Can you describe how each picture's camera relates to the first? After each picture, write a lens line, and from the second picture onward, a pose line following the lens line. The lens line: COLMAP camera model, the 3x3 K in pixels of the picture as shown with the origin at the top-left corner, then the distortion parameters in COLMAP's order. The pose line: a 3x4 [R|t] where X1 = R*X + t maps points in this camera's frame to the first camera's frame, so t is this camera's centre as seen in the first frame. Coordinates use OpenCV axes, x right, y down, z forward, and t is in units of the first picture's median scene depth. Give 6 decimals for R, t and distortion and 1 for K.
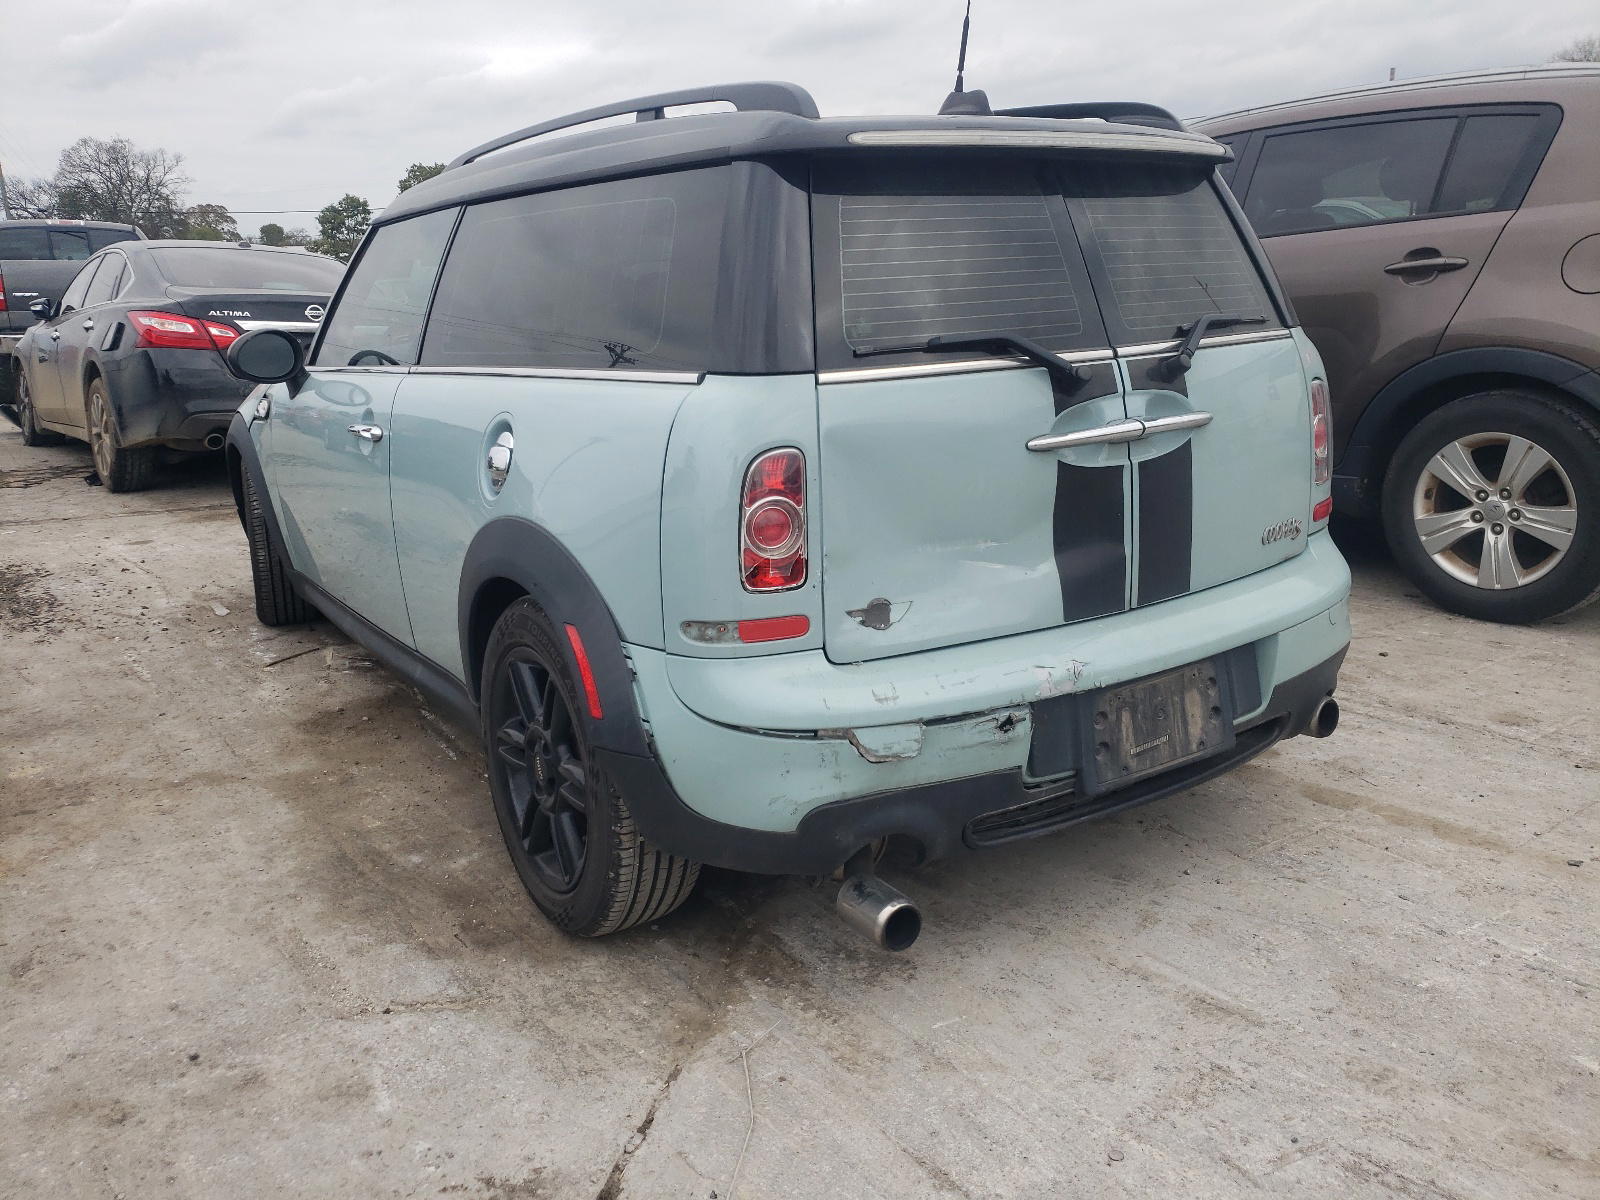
lens RADIAL K [[1265.8, 0, 804.2], [0, 1265.8, 602.5], [0, 0, 1]] dist [-0.001286, 0.040306]
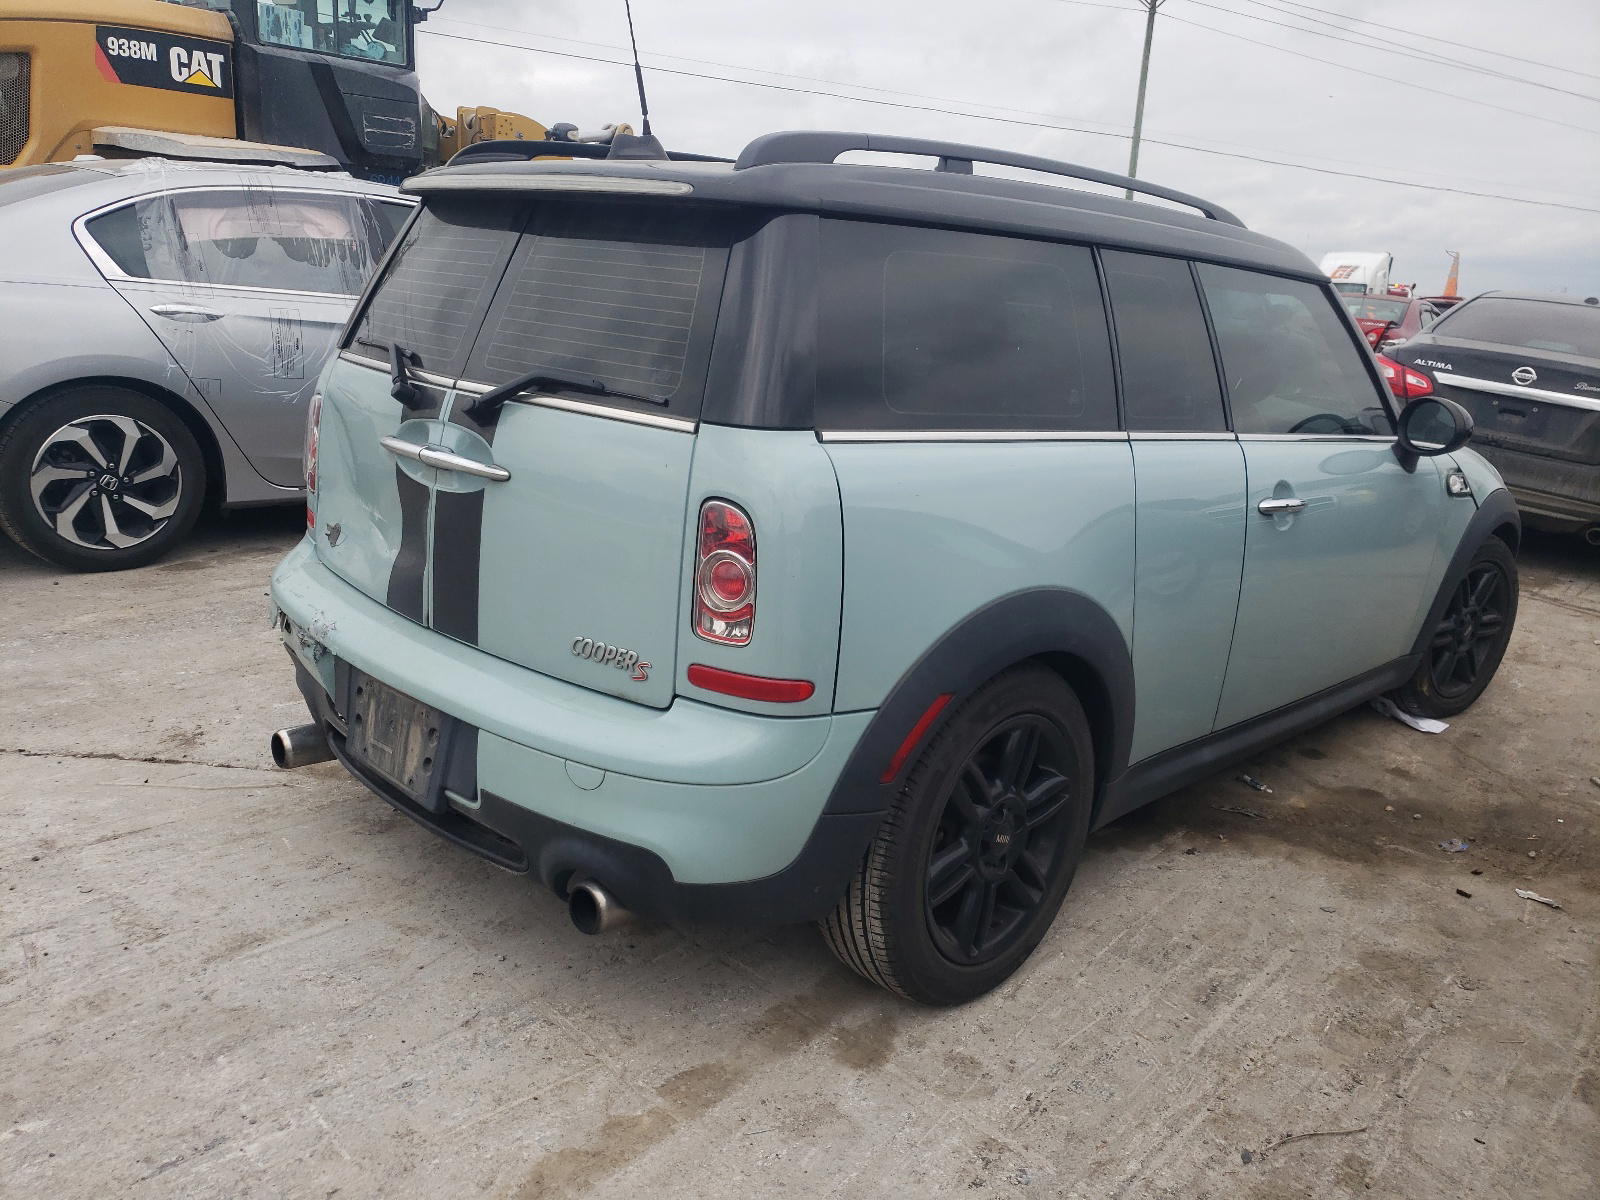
lens RADIAL K [[1265.8, 0, 804.2], [0, 1265.8, 602.5], [0, 0, 1]] dist [-0.001286, 0.040306]
pose [[0.185797, 0.291593, -0.938325, 1.304605], [-0.327548, 0.918711, 0.220641, -0.349154], [0.926386, 0.266352, 0.266204, 1.017279]]
